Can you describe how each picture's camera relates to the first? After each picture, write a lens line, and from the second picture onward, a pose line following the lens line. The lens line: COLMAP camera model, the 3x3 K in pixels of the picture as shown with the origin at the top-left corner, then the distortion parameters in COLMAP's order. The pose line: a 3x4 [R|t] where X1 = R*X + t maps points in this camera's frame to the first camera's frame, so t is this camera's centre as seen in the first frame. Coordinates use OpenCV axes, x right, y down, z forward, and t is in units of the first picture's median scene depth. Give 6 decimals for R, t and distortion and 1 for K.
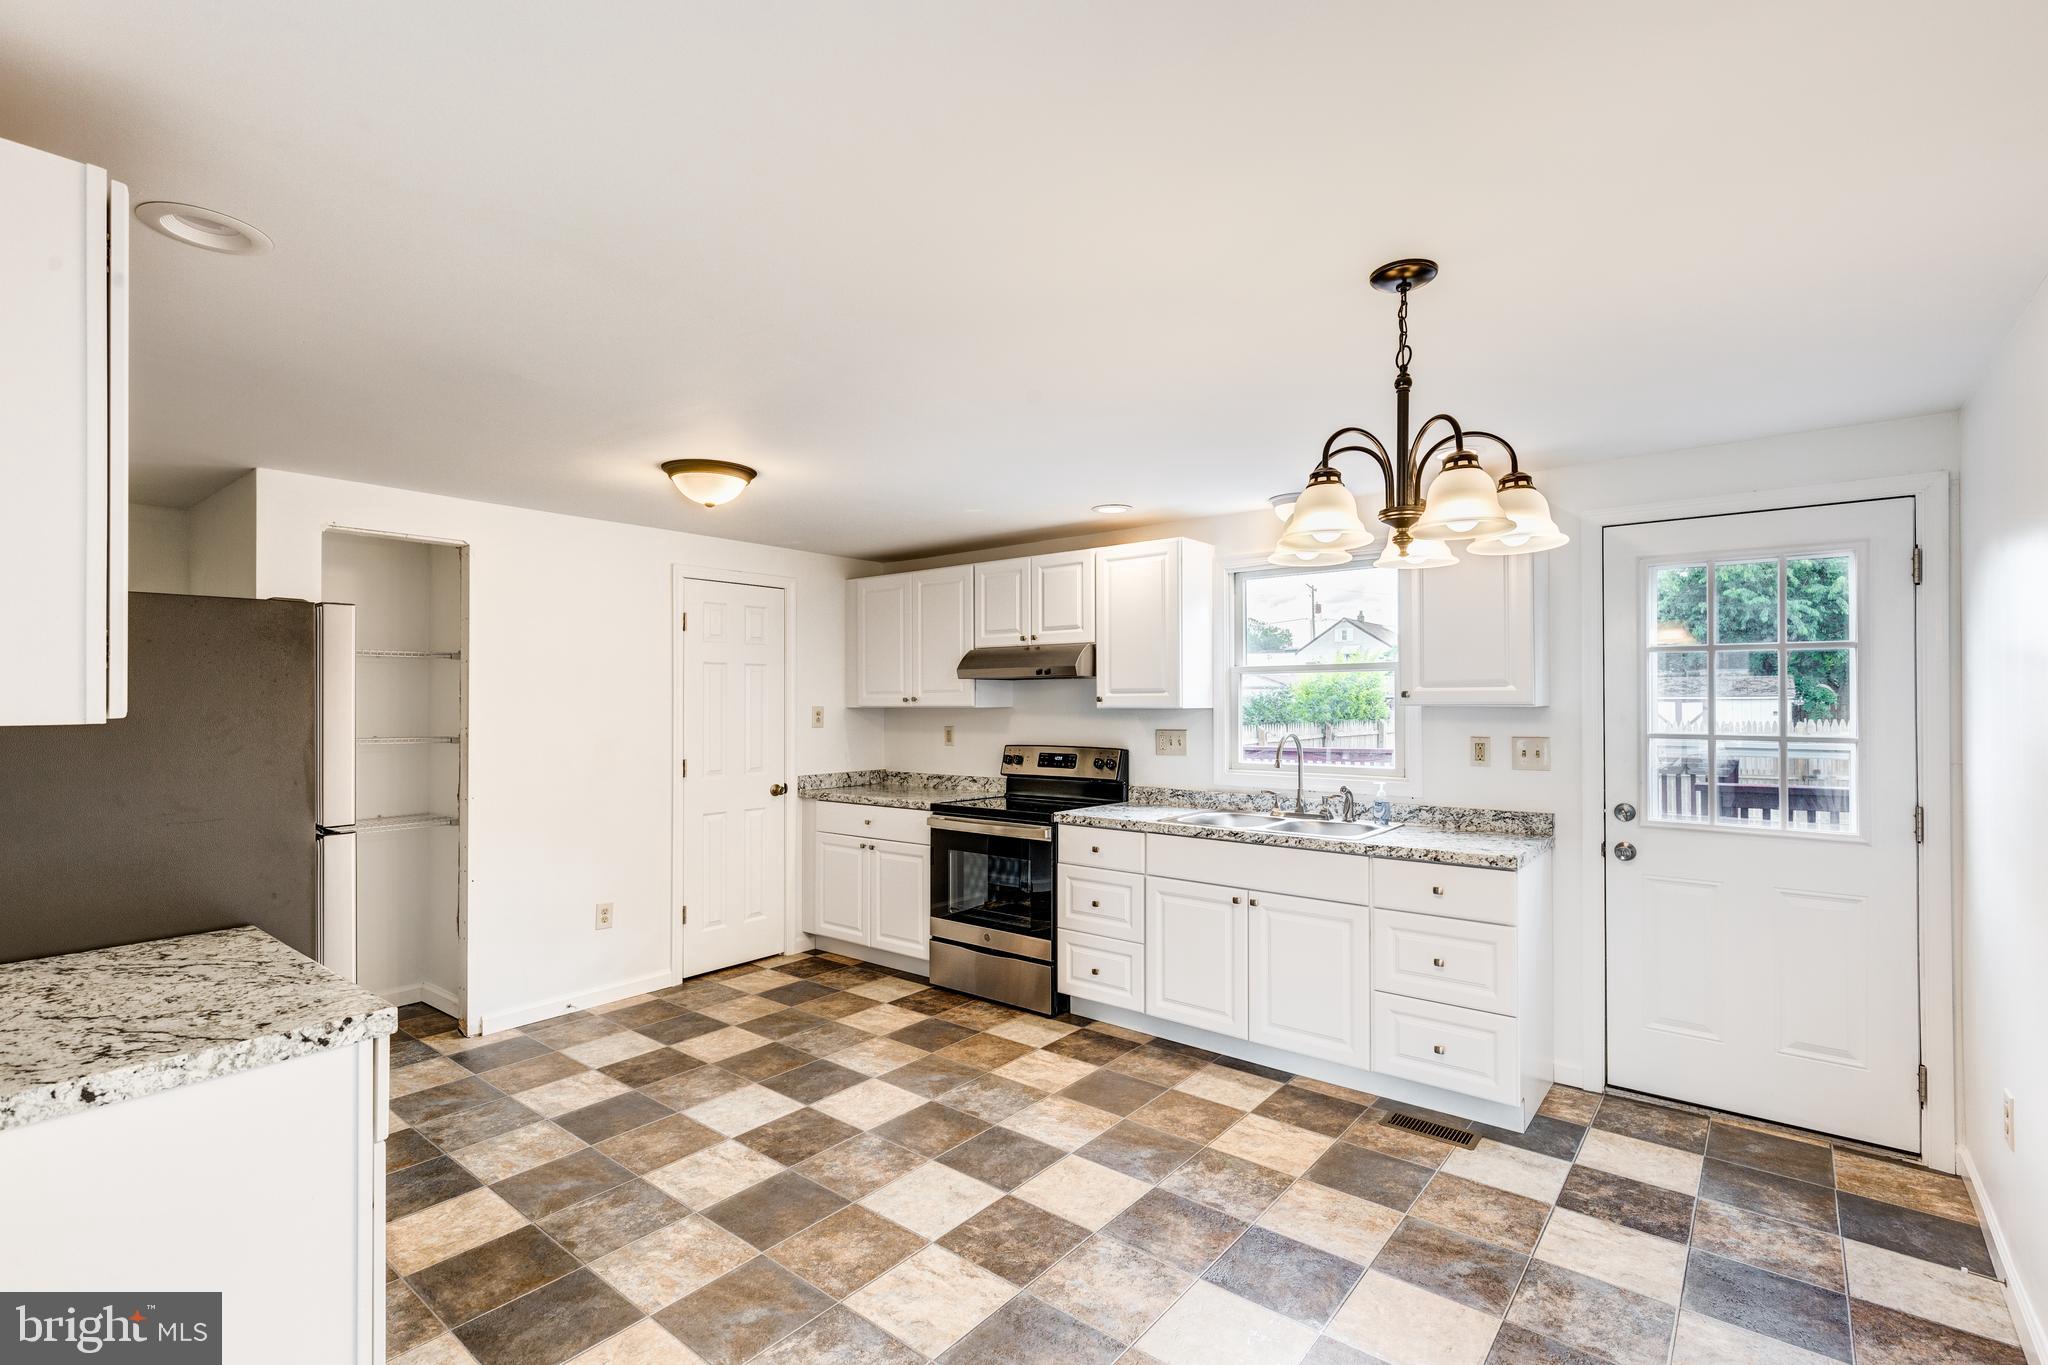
lens RADIAL K [[931.8, 0, 1044.4], [0, 931.8, 695.3], [0, 0, 1]] dist [0.014704, -0.005884]
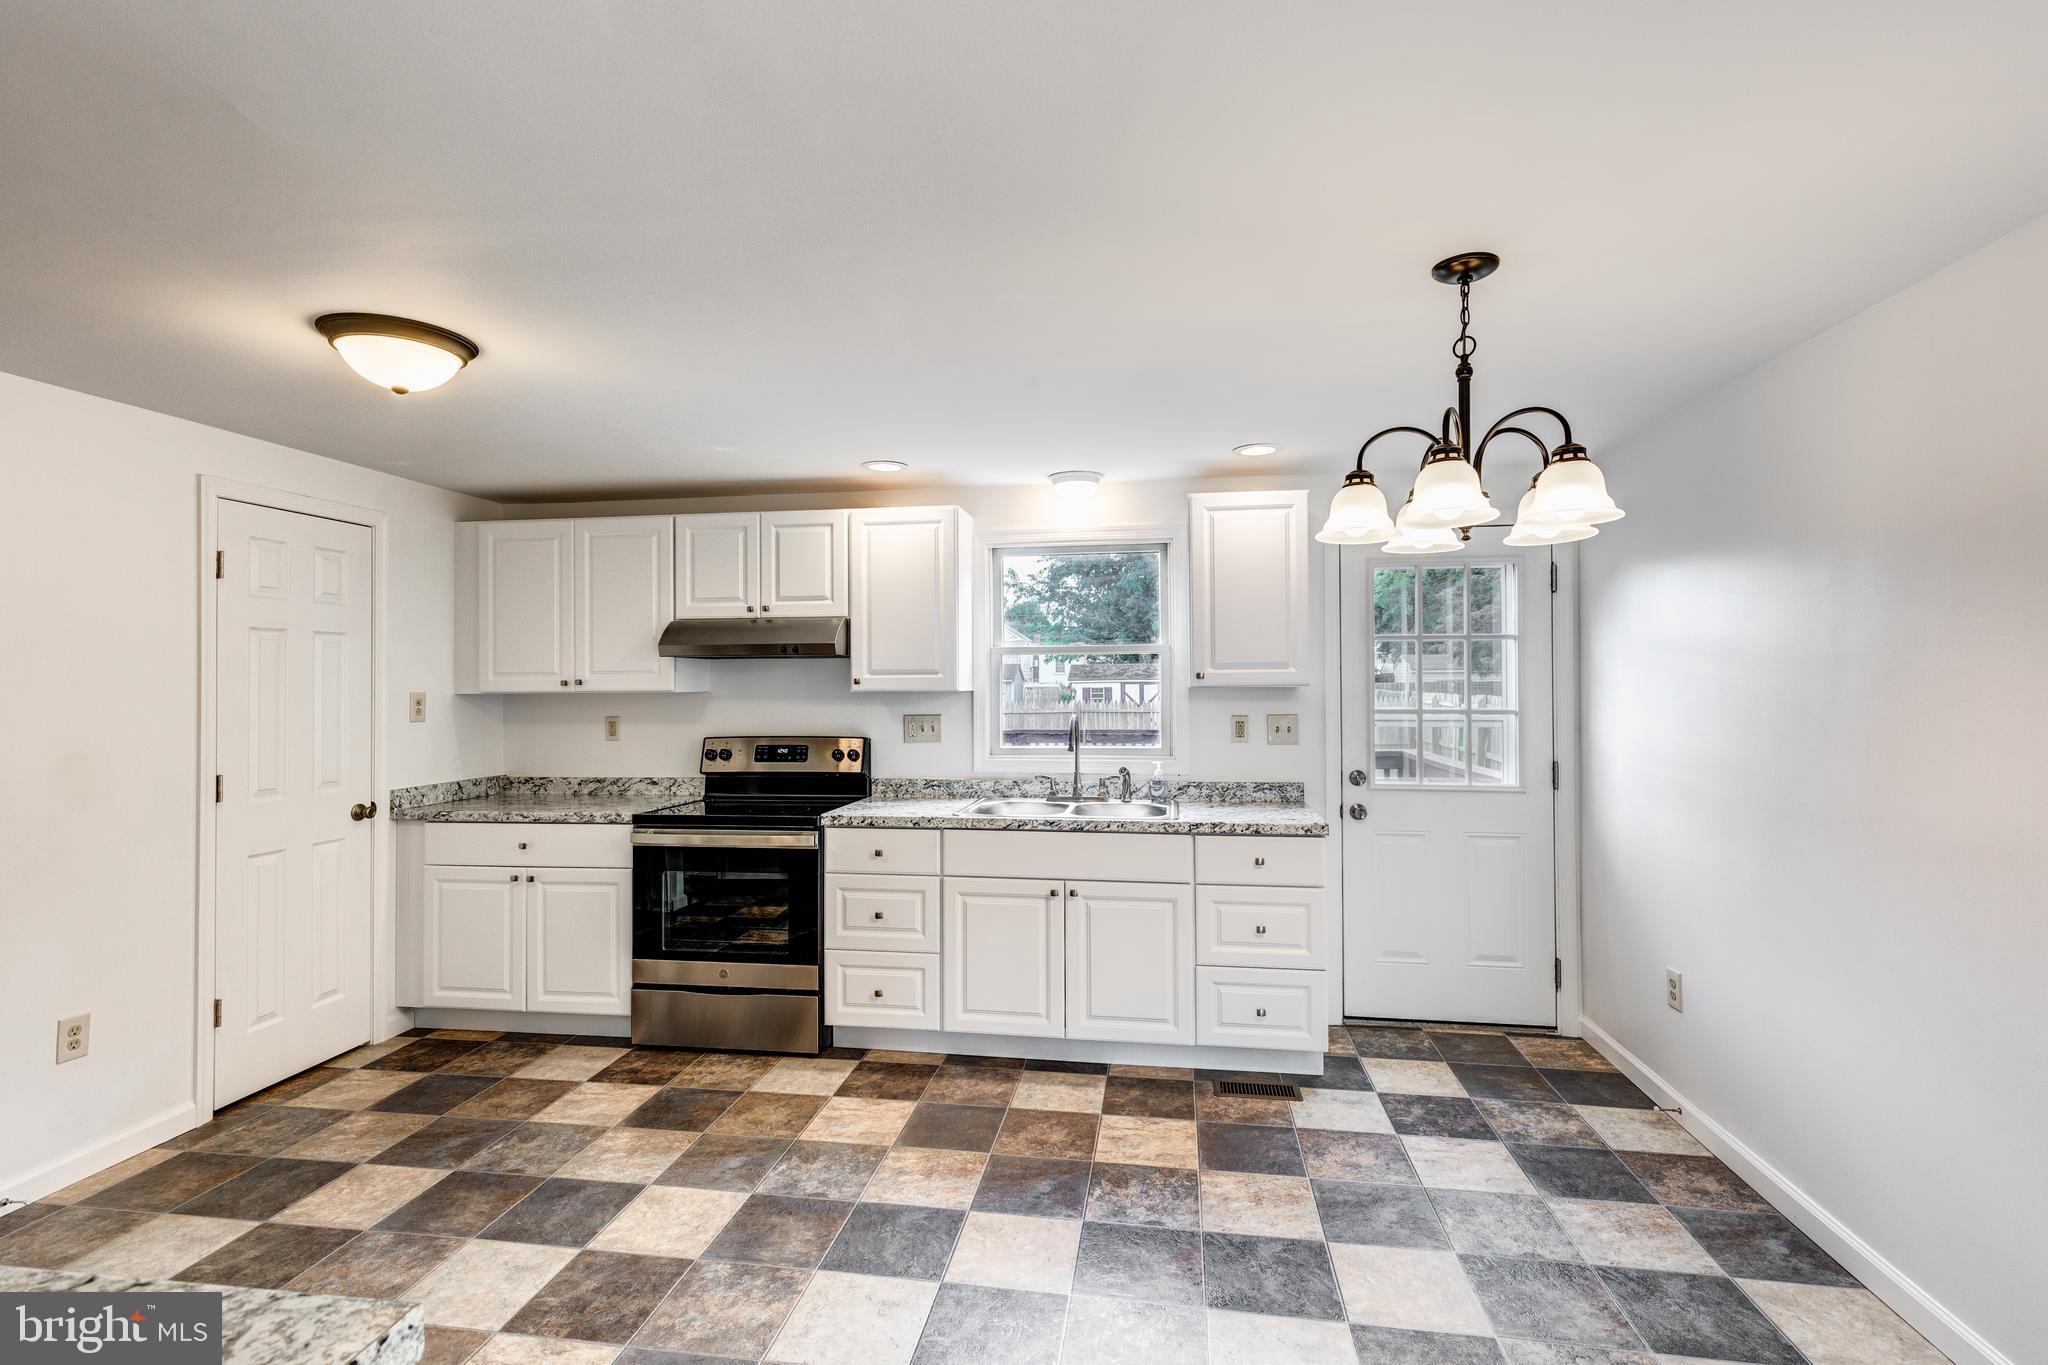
lens RADIAL K [[931.8, 0, 1037.9], [0, 931.8, 674.8], [0, 0, 1]] dist [0.014704, -0.005884]
pose [[0.865156, 0.002624, 0.501495, -0.273991], [0.000258, 0.999984, -0.005677, 0.002906], [-0.501502, 0.005041, 0.865142, 0.177378]]
